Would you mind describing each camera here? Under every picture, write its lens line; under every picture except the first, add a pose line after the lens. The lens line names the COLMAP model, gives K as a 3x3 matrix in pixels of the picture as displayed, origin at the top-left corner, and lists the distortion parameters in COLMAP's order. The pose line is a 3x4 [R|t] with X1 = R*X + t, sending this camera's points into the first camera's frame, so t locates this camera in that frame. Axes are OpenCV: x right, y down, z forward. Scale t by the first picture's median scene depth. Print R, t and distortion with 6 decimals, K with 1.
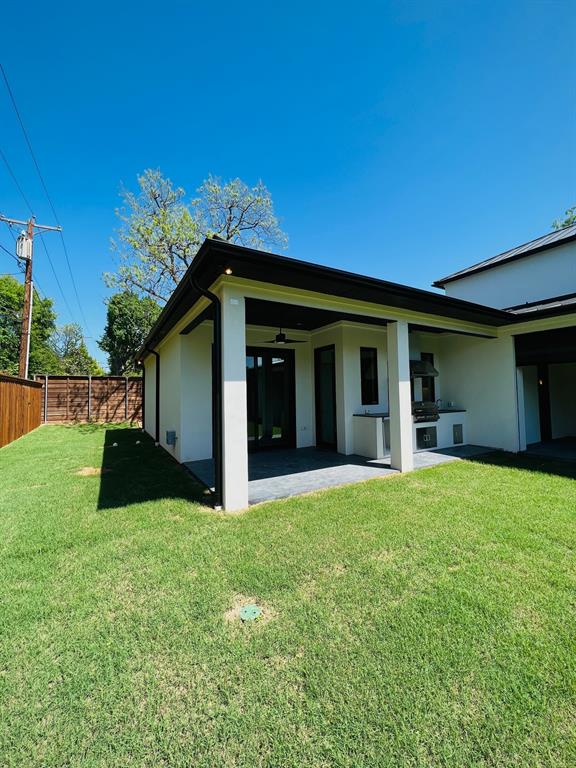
lens RADIAL K [[306.8, 0, 288.5], [0, 306.8, 379.1], [0, 0, 1]] dist [0.001282, 0.000082]
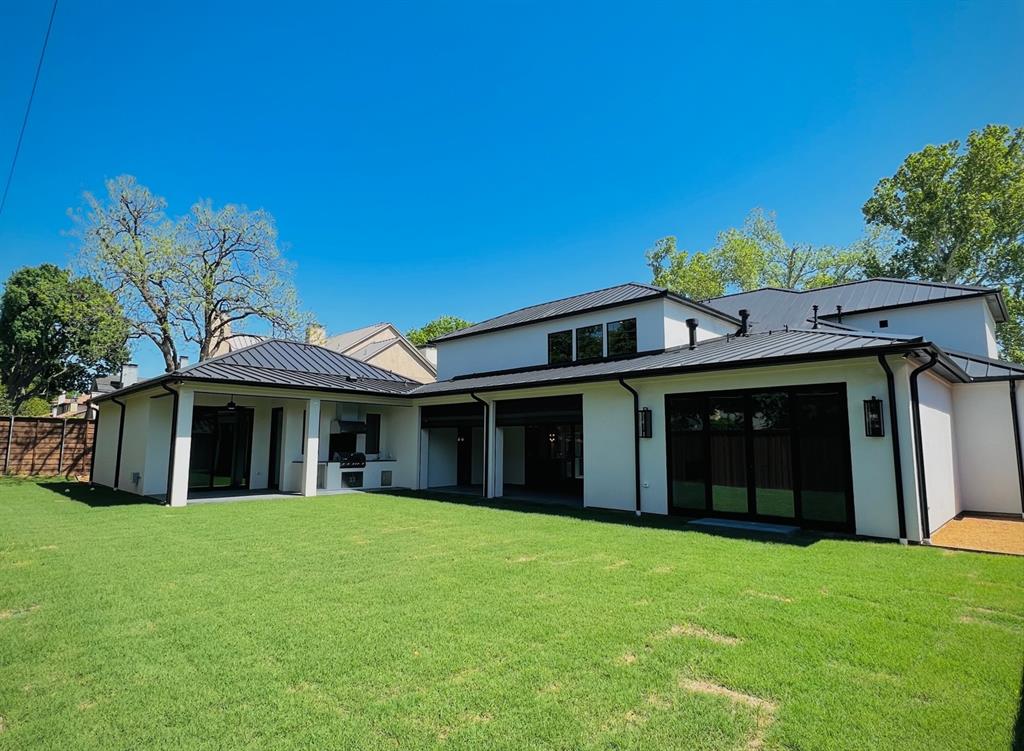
lens RADIAL K [[547.4, 0, 514.3], [0, 547.4, 378.1], [0, 0, 1]] dist [0.002759, 0.001674]
pose [[0.963307, 0.053824, 0.262950, 0.223850], [-0.034398, 0.996365, -0.077932, -0.041728], [-0.266189, 0.066027, 0.961657, -0.713850]]
